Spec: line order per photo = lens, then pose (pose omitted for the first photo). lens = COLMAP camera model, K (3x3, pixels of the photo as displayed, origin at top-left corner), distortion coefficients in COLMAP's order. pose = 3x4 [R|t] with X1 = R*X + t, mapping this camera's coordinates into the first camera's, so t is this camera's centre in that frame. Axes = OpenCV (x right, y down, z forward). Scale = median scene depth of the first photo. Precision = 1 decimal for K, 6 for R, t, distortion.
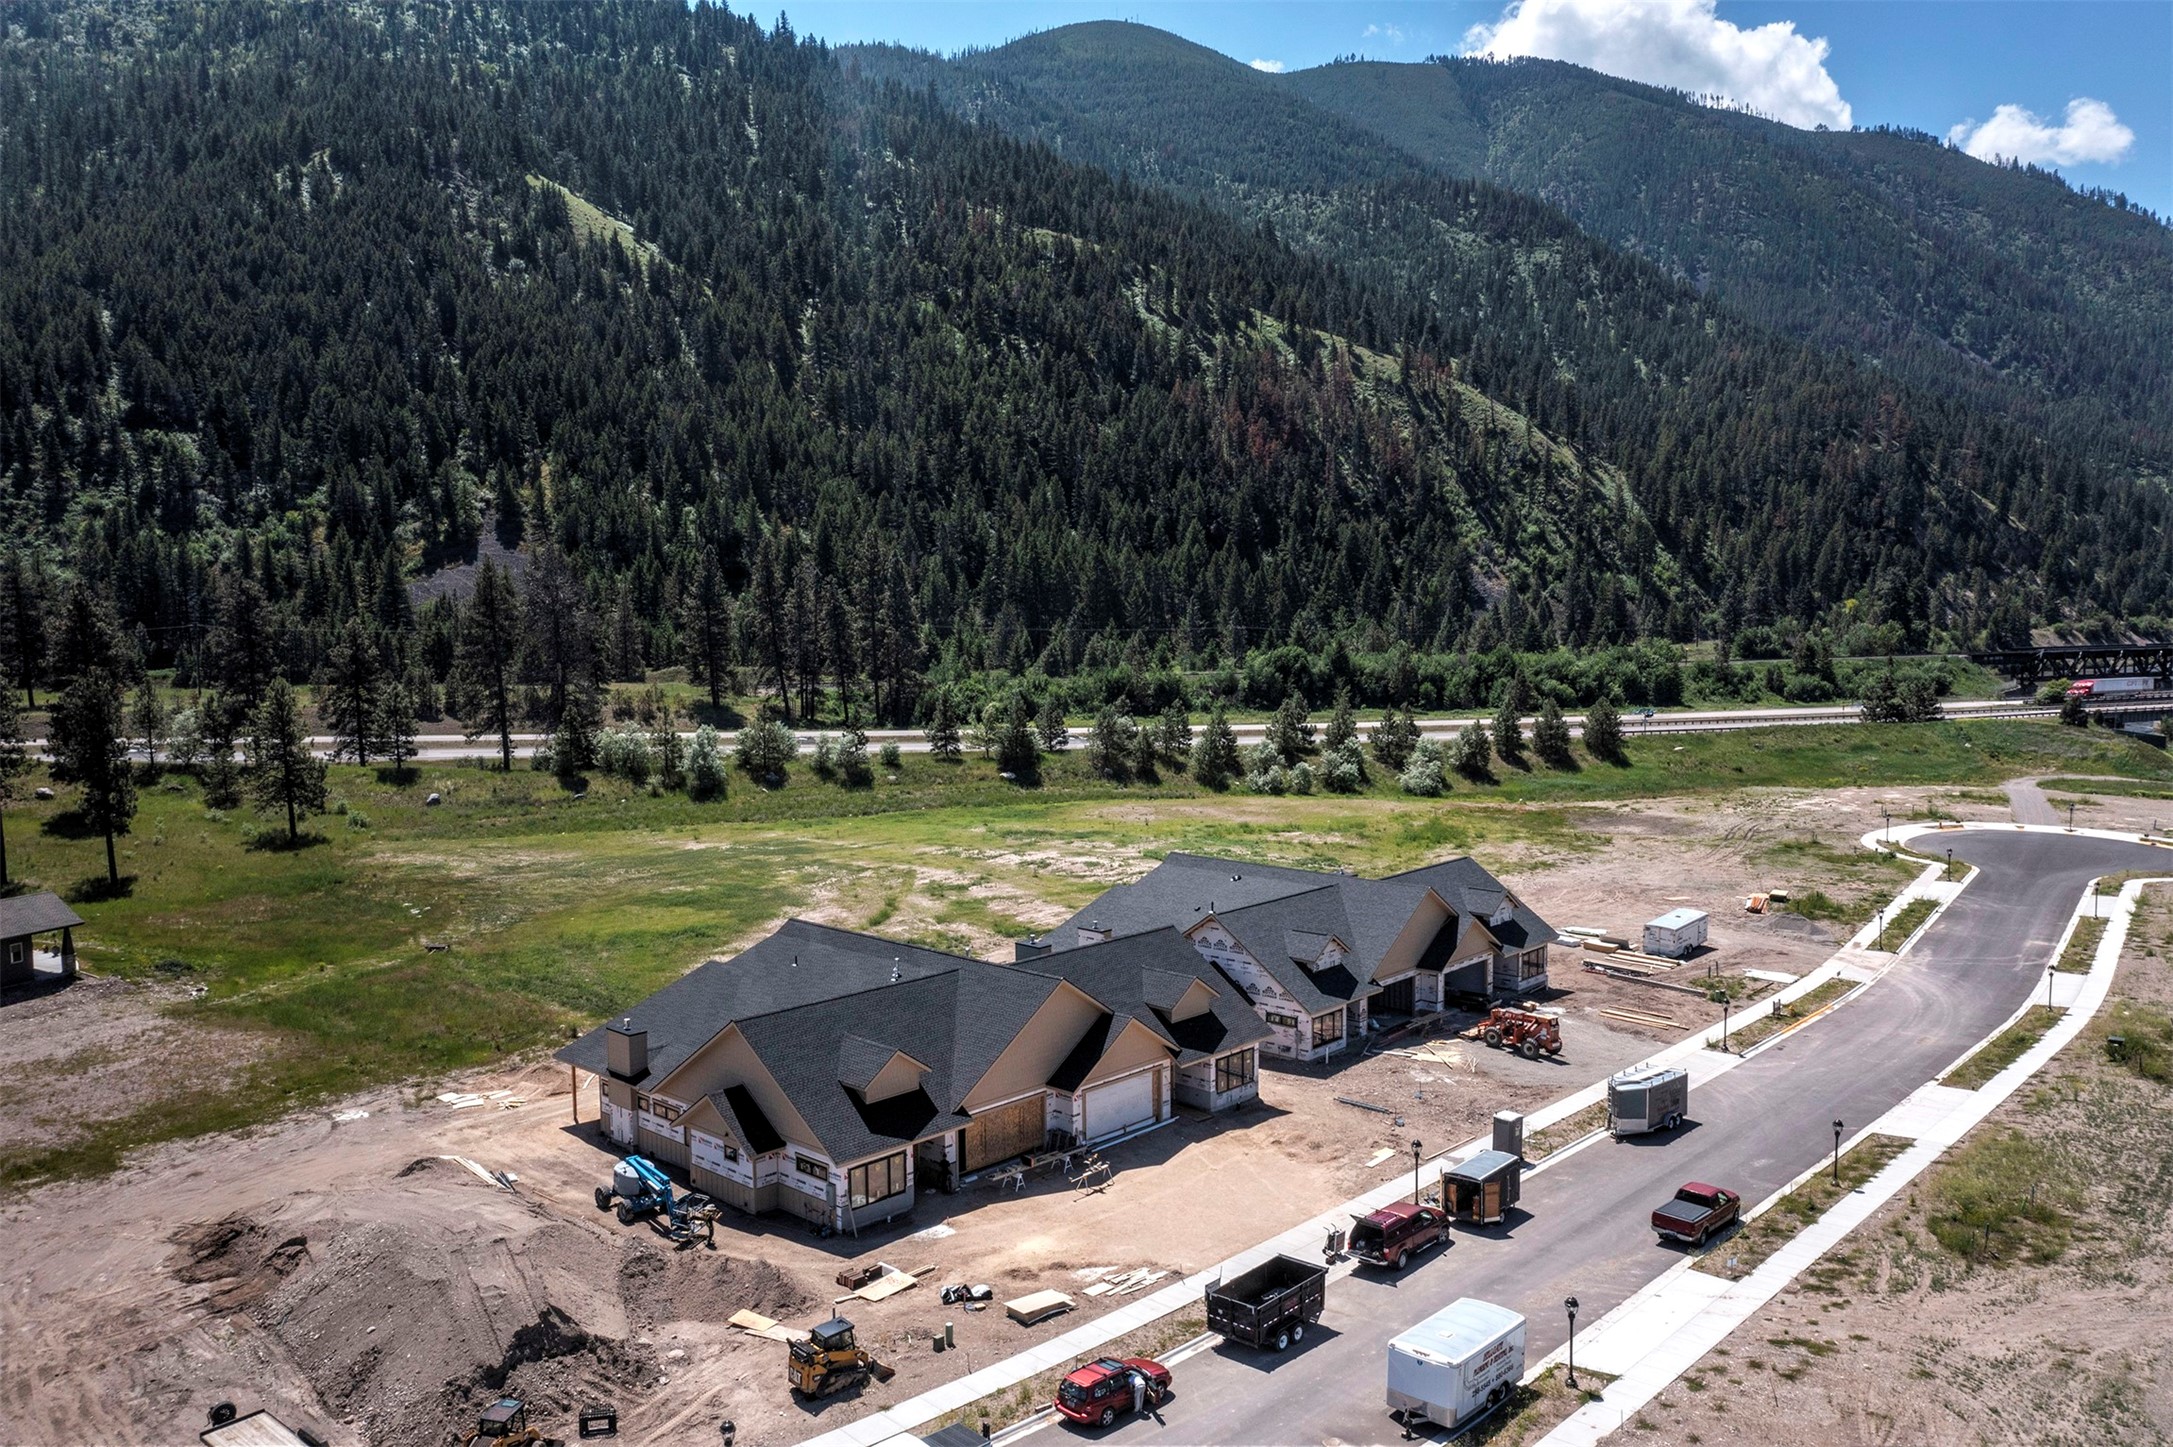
lens RADIAL K [[1865.8, 0, 1085.5], [0, 1865.8, 667.0], [0, 0, 1]] dist [-0.013411, 0.001043]
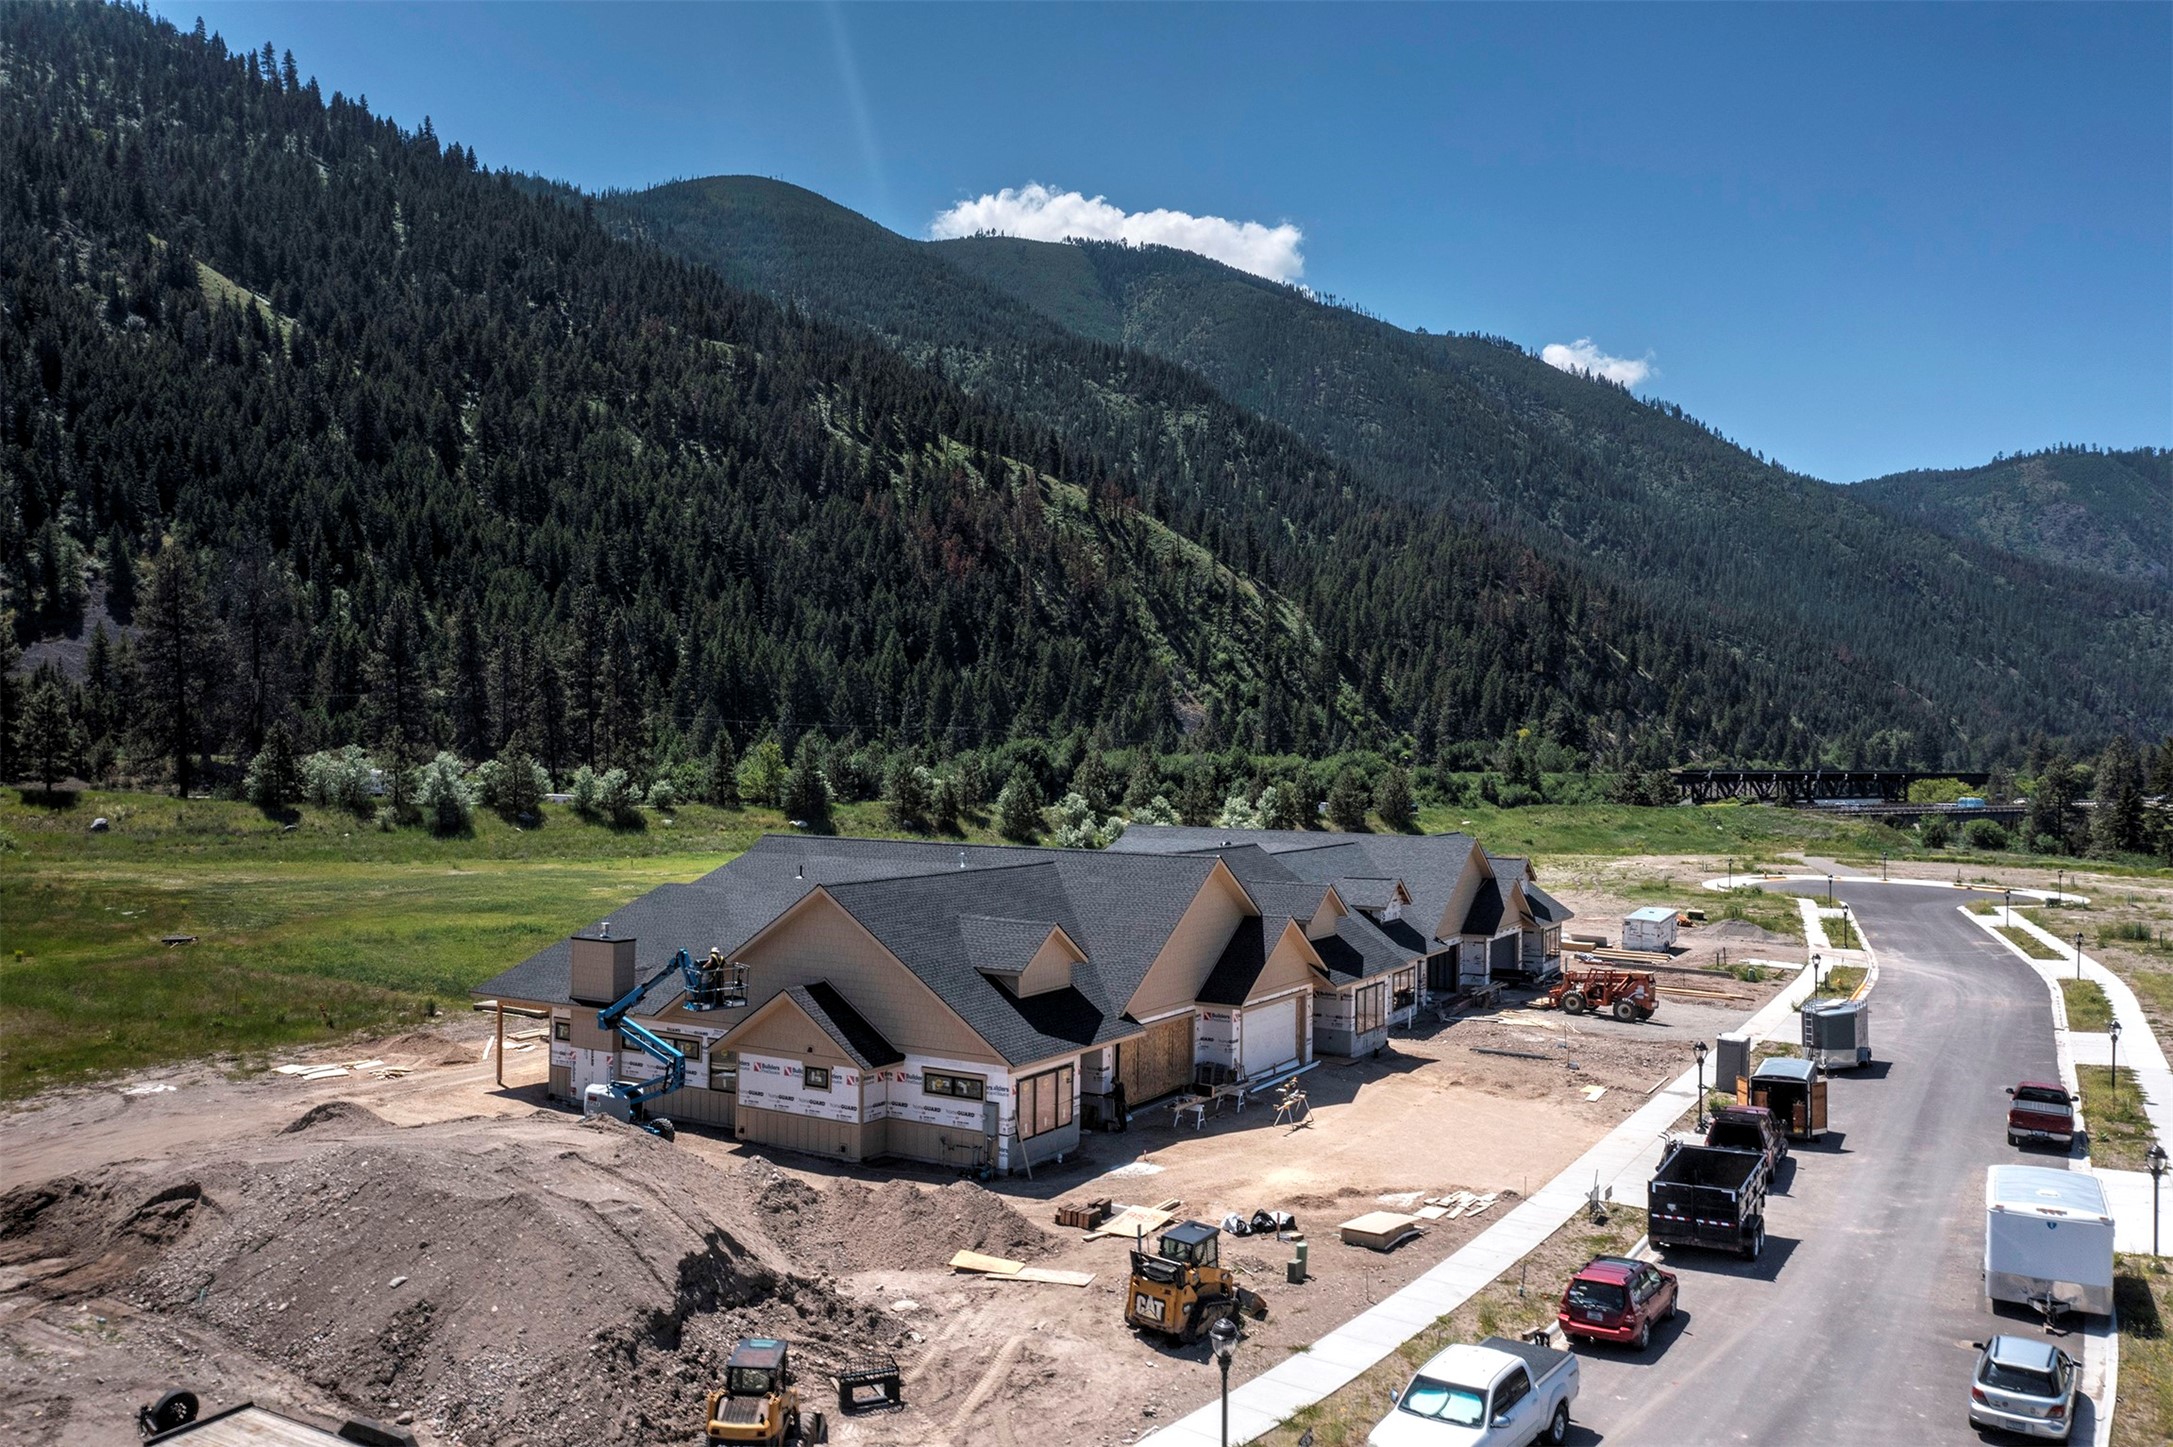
lens RADIAL K [[1829.4, 0, 1086.6], [0, 1829.4, 685.8], [0, 0, 1]] dist [-0.018094, -0.003265]
pose [[0.973100, 0.026343, 0.228871, -0.062403], [-0.003271, 0.994921, -0.100610, 0.045929], [-0.230359, 0.097155, 0.968244, 0.077276]]
